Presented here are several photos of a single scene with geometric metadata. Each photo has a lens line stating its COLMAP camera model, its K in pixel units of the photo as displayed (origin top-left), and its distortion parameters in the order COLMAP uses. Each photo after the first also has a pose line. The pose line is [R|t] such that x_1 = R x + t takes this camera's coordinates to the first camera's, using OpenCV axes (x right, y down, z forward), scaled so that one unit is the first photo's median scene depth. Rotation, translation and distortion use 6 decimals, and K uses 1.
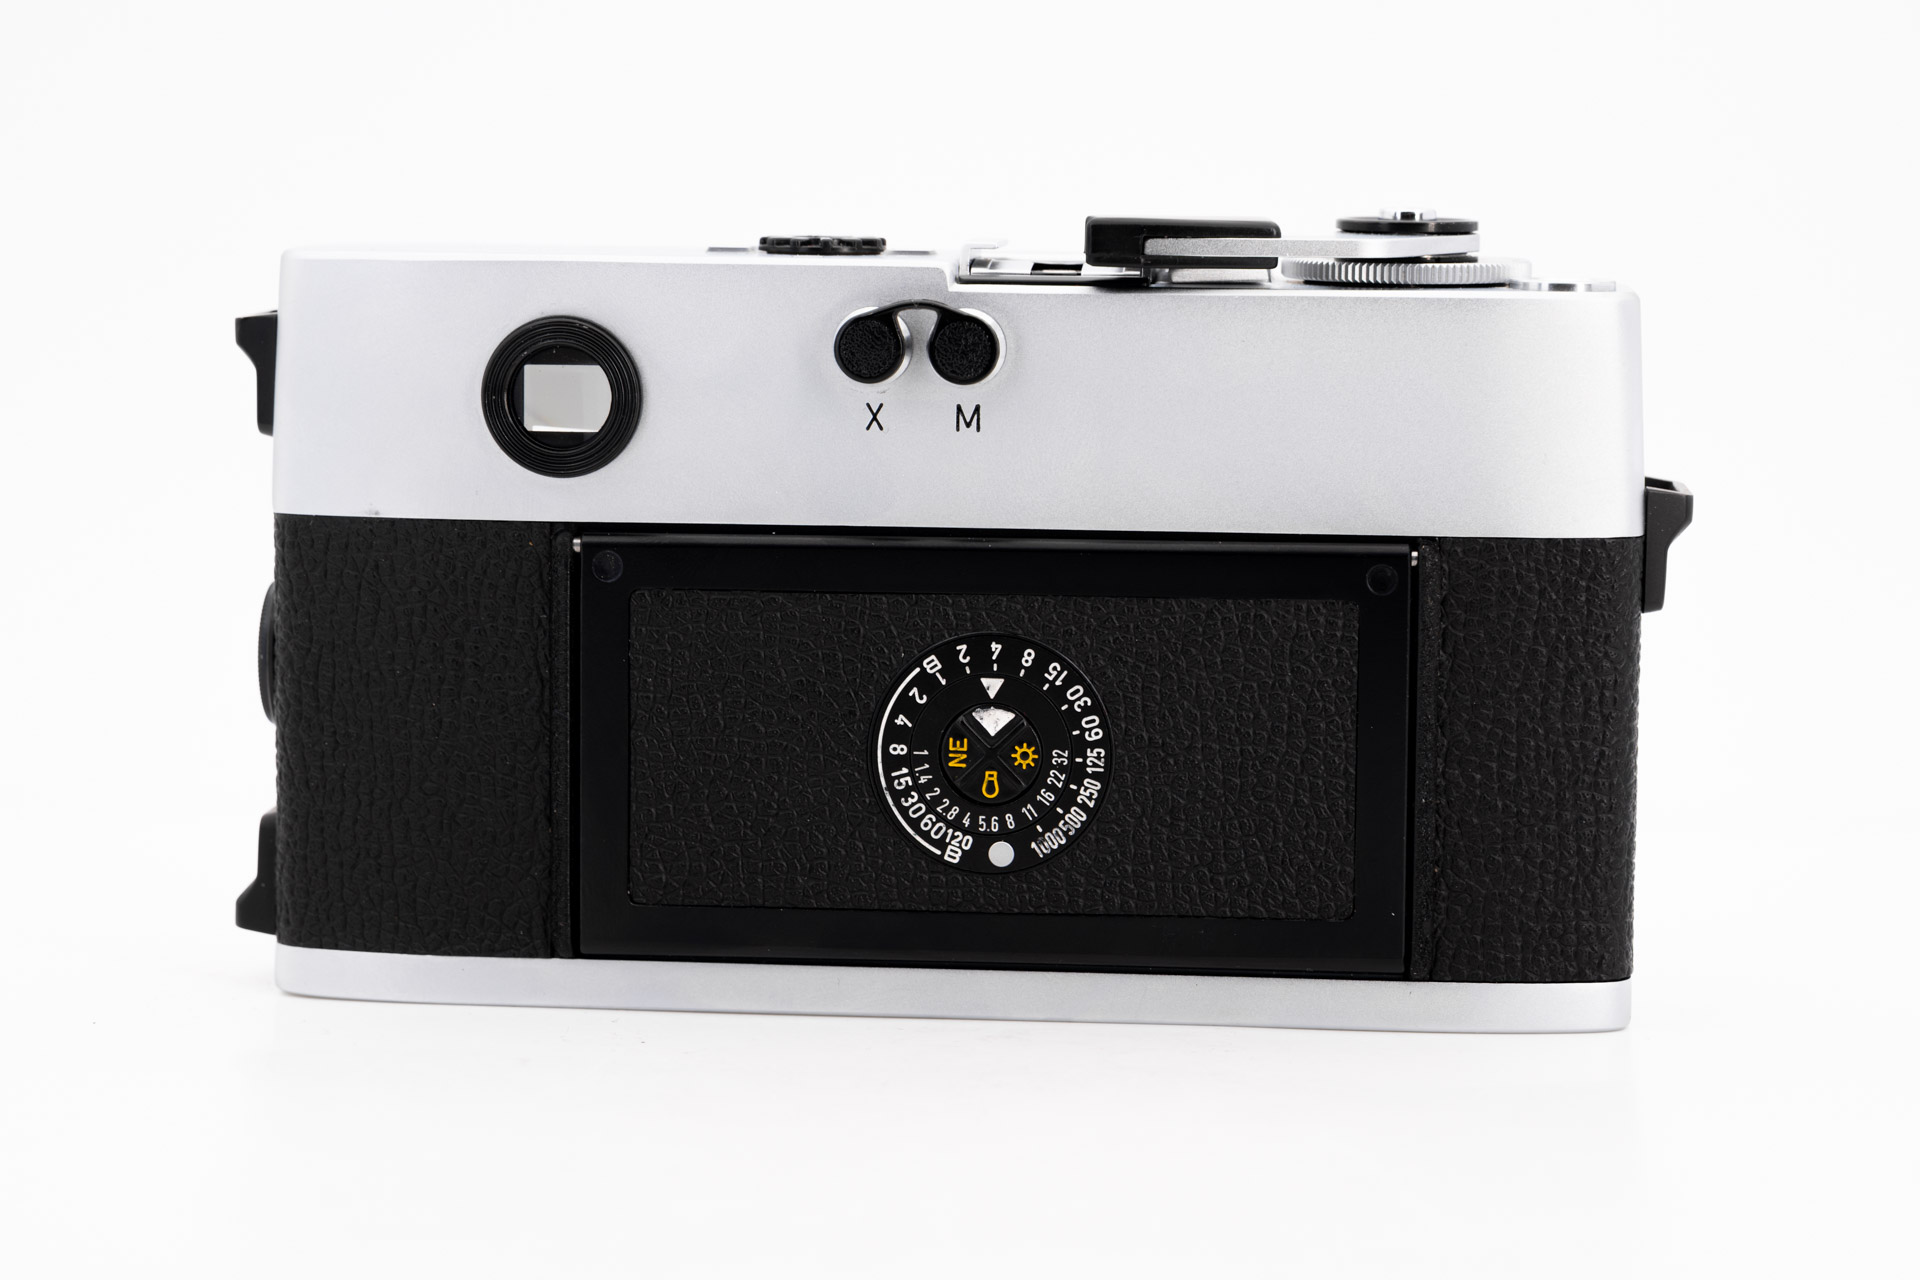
lens RADIAL K [[4613.7, 0, 941.1], [0, 4613.7, 653.0], [0, 0, 1]] dist [0.451510, 0.000000]
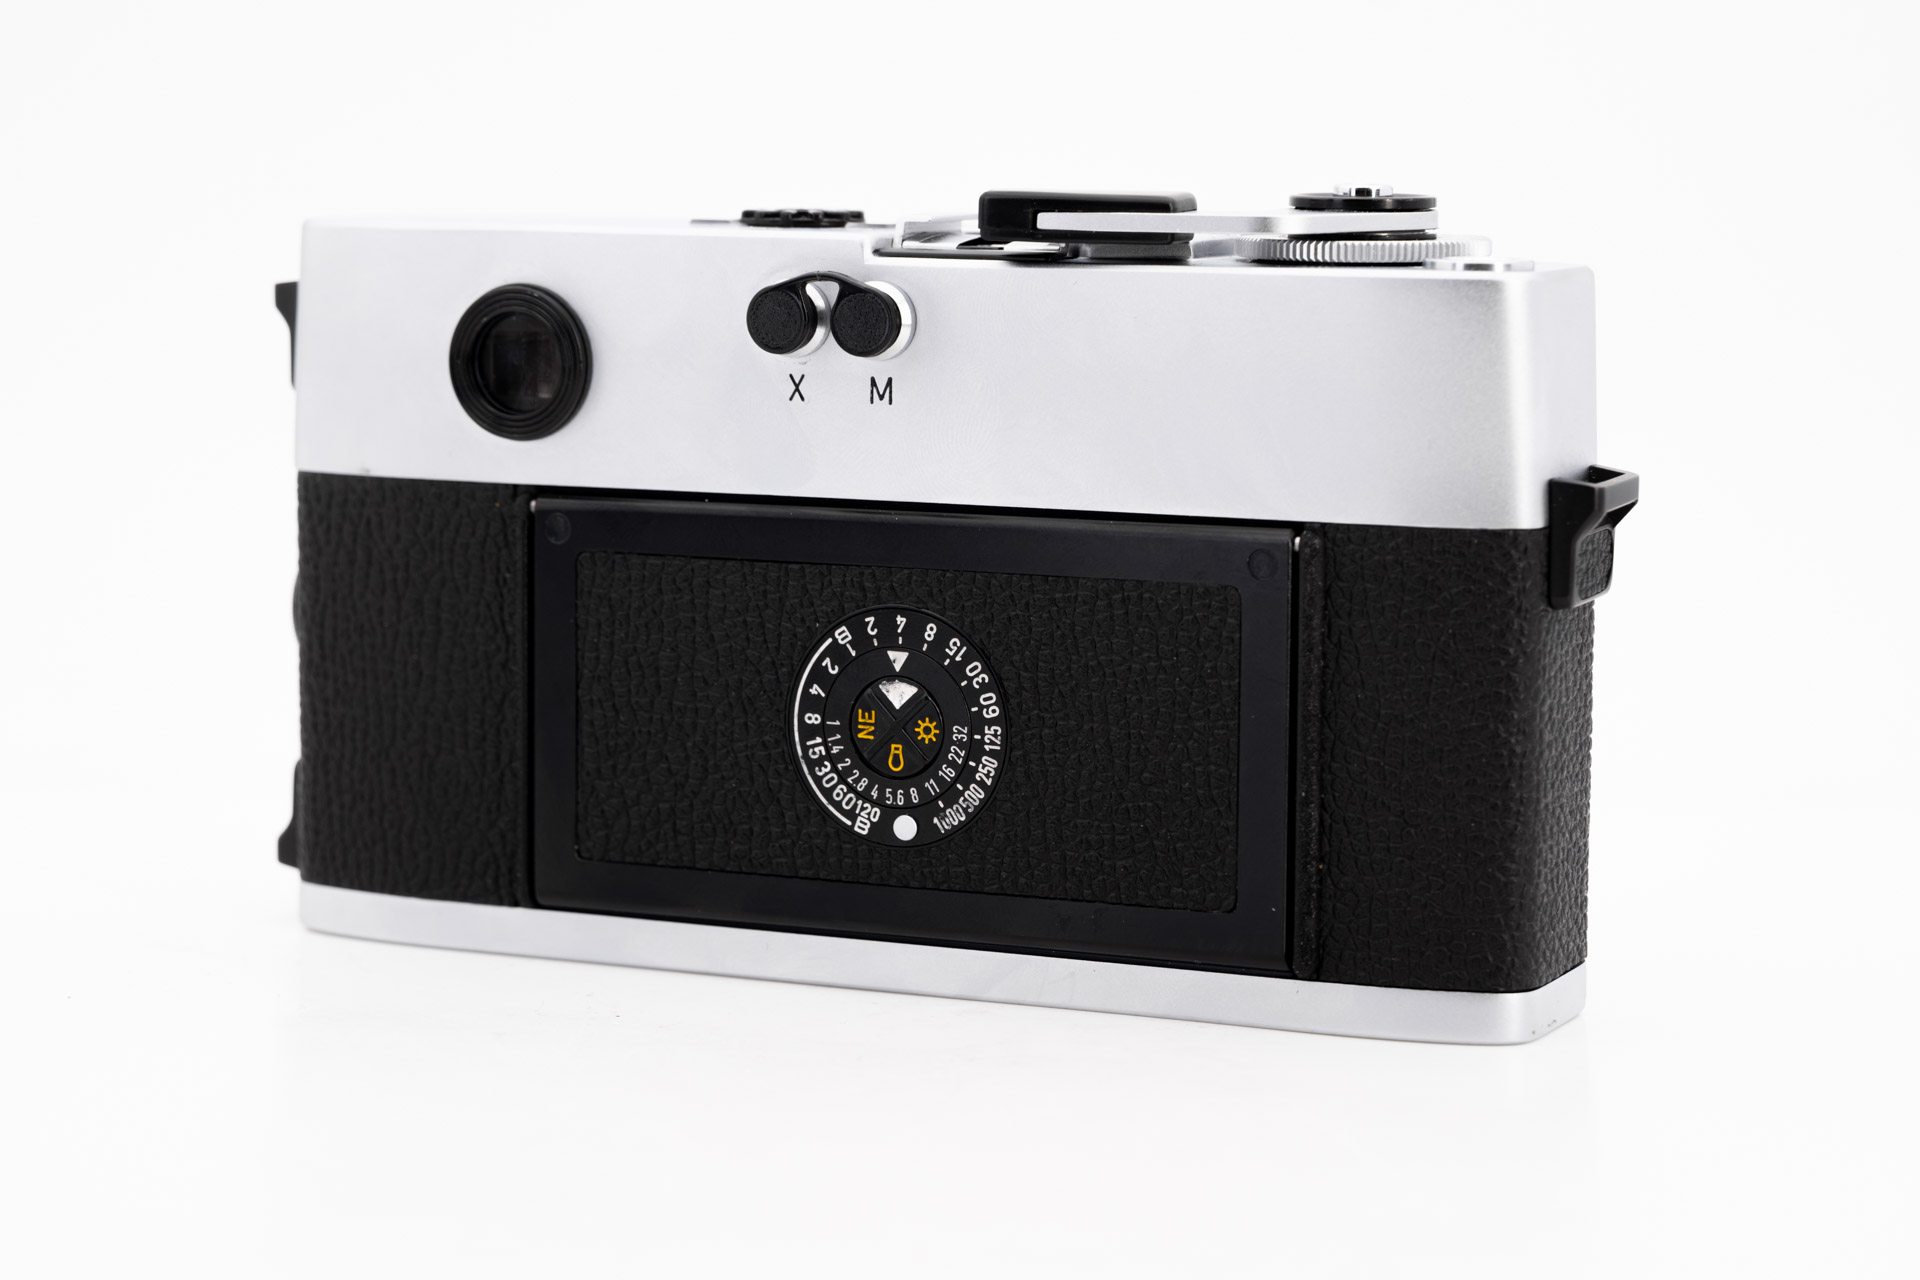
lens RADIAL K [[4613.7, 0, 961.8], [0, 4613.7, 645.0], [0, 0, 1]] dist [0.451510, 0.000000]
pose [[0.938061, 0.037435, -0.344443, 0.366581], [-0.038800, 0.999243, 0.002932, 0.000624], [0.344292, 0.010614, 0.938803, 0.065987]]
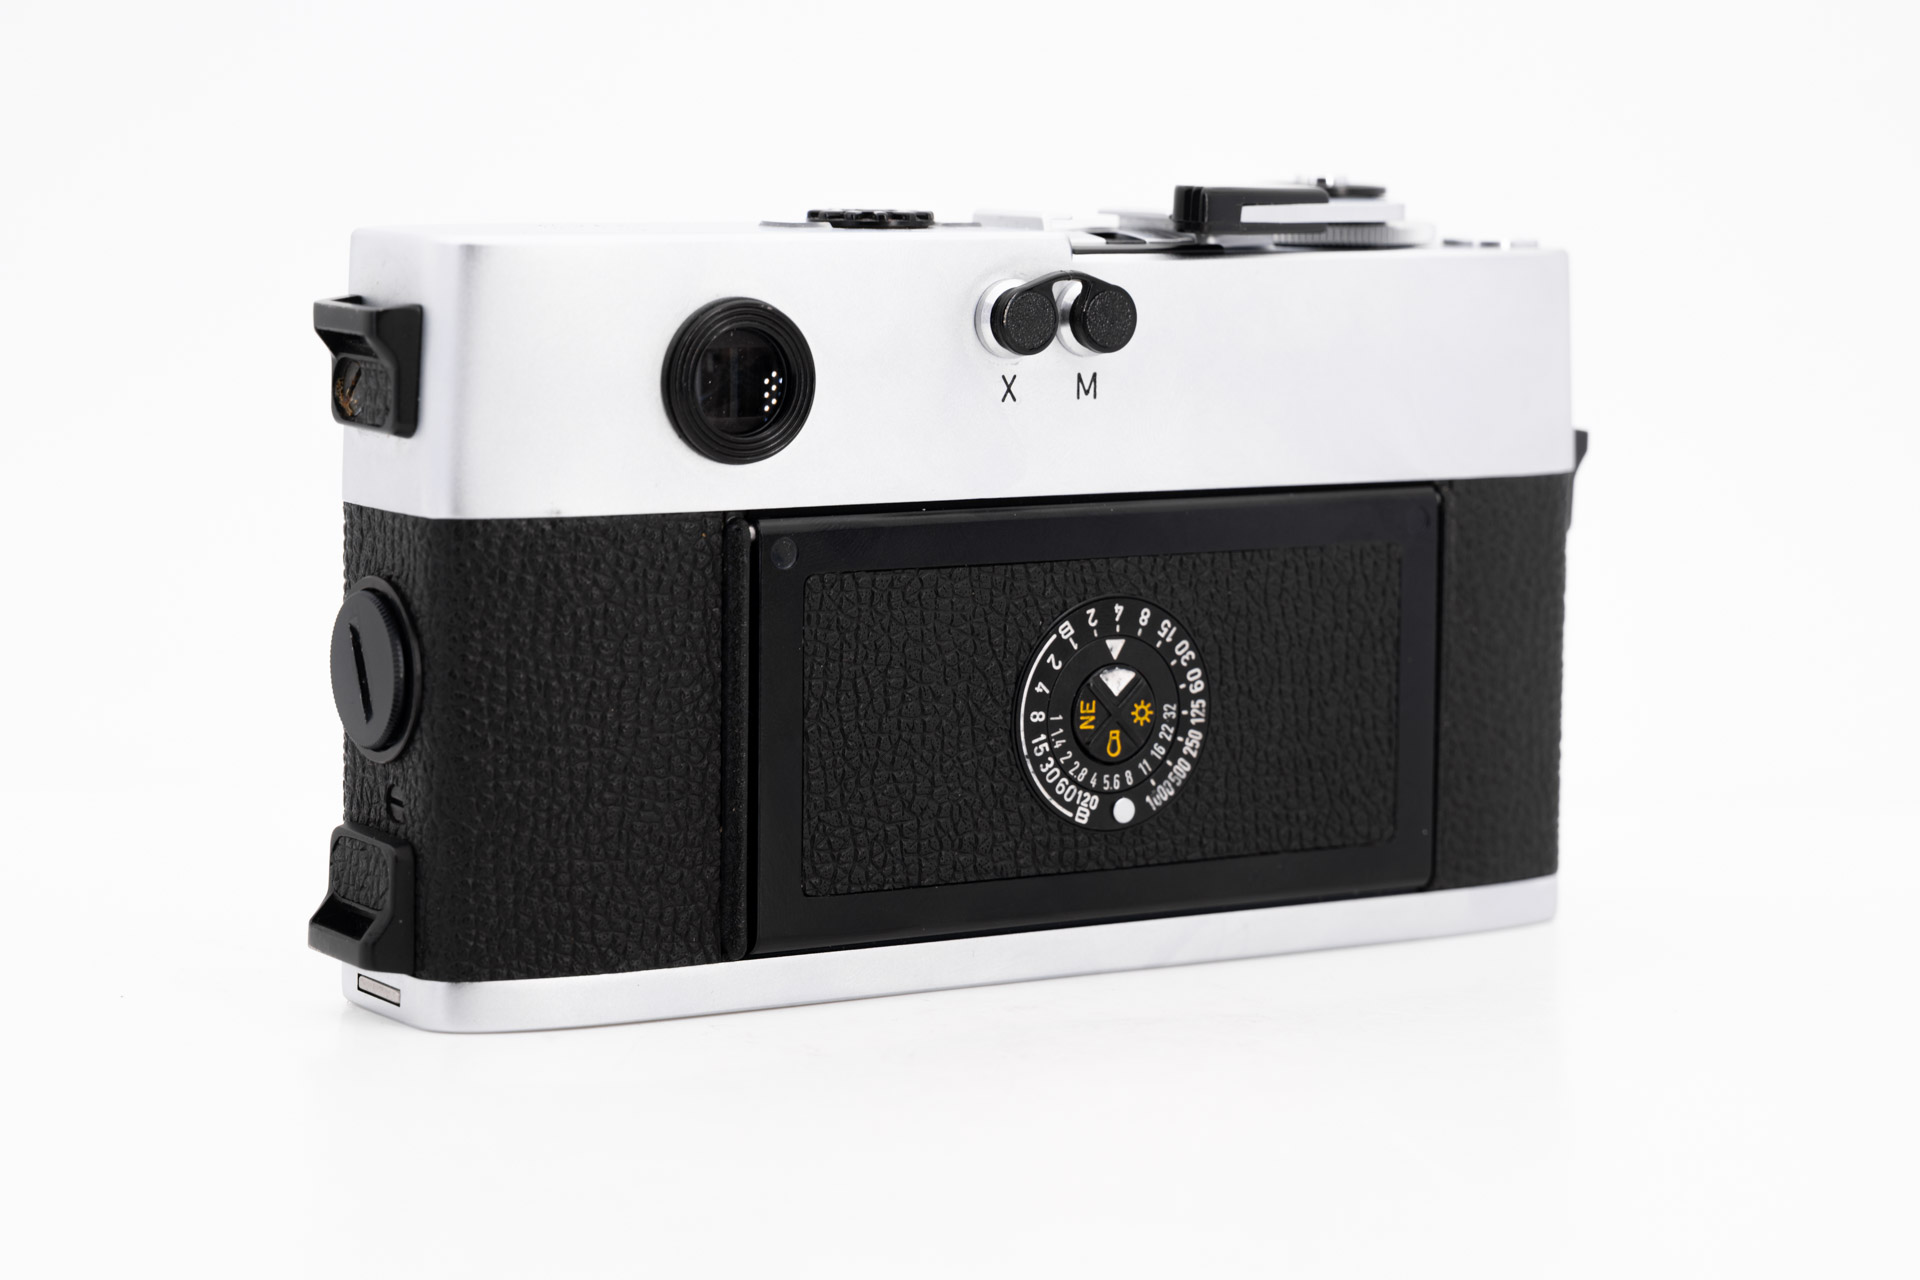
lens RADIAL K [[4613.7, 0, 971.8], [0, 4613.7, 541.7], [0, 0, 1]] dist [0.451510, 0.000000]
pose [[0.813366, -0.060099, 0.578639, -0.601820], [0.059933, 0.998014, 0.019412, -0.037674], [-0.578656, 0.018891, 0.815353, 0.183915]]
